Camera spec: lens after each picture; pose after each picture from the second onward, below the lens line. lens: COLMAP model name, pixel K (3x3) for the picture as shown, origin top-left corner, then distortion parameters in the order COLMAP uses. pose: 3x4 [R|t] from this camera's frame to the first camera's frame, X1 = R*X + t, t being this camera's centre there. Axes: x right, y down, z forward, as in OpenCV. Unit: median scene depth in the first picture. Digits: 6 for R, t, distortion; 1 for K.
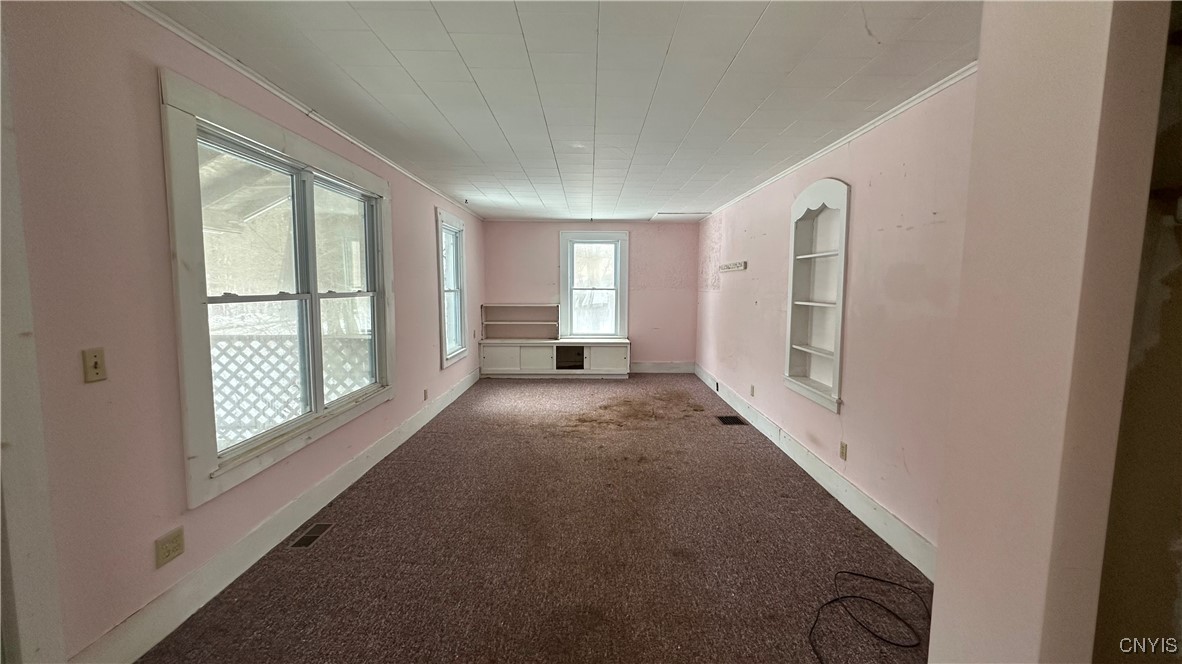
lens RADIAL K [[475.7, 0, 590.5], [0, 475.7, 333.2], [0, 0, 1]] dist [0.001238, 0.000153]
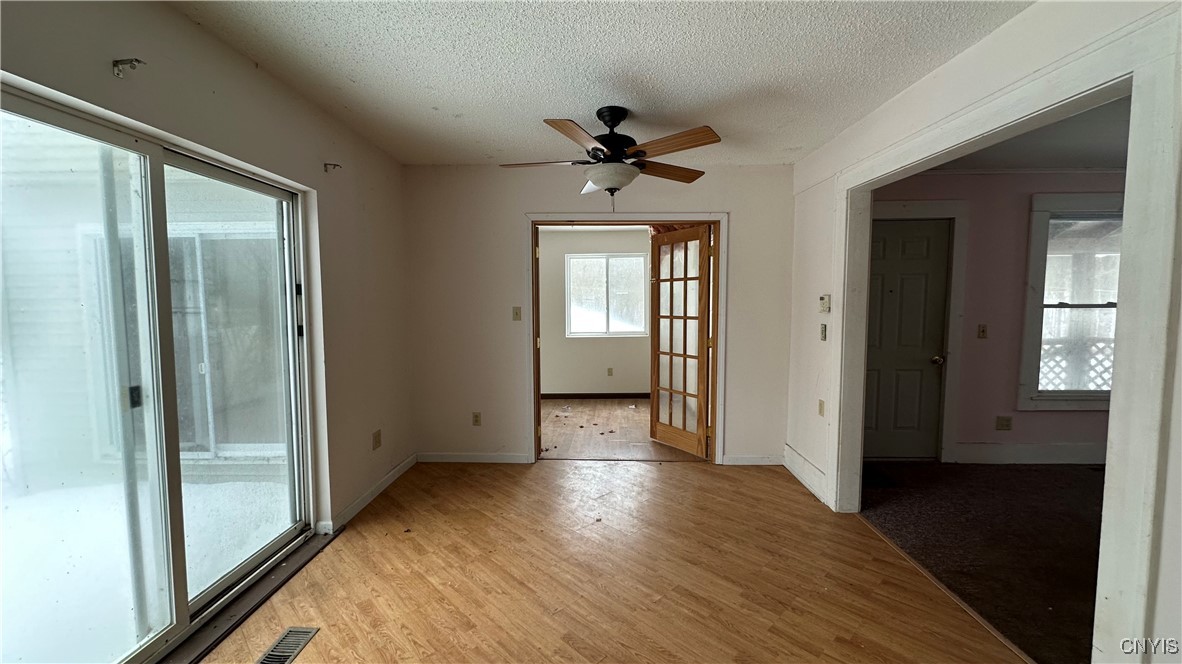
lens RADIAL K [[475.7, 0, 597.2], [0, 475.7, 332.9], [0, 0, 1]] dist [0.001238, 0.000153]
pose [[0.003233, 0.066703, -0.997768, 1.086902], [-0.093807, 0.993393, 0.066107, 0.078306], [0.995585, 0.093384, 0.009469, -0.776291]]
